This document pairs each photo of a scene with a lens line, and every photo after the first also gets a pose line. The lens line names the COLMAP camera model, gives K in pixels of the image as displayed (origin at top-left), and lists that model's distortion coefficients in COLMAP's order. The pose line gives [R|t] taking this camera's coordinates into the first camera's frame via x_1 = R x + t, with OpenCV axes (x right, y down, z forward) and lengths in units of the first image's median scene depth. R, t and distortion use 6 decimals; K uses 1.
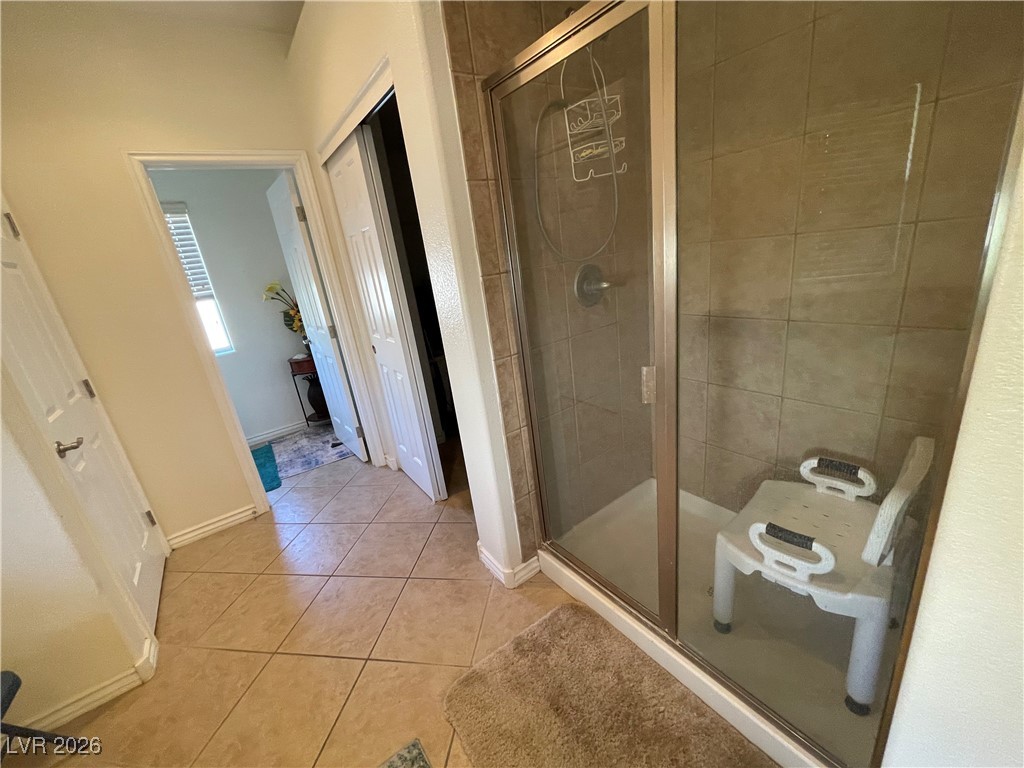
lens RADIAL K [[414.7, 0, 508.6], [0, 414.7, 385.4], [0, 0, 1]] dist [0.000106, 0.000330]
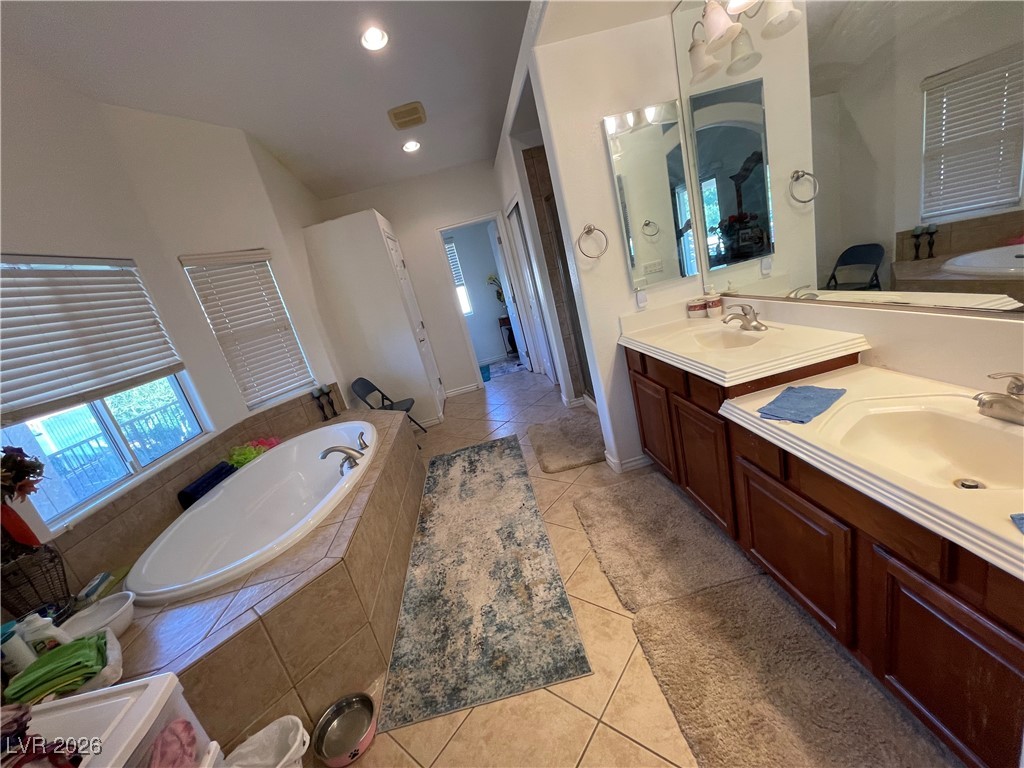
lens RADIAL K [[414.7, 0, 508.6], [0, 414.7, 385.4], [0, 0, 1]] dist [0.000106, 0.000330]
pose [[0.869630, 0.051278, -0.491034, 0.462280], [-0.021461, 0.997578, 0.066168, 0.126326], [0.493237, -0.047003, 0.868624, -0.624154]]
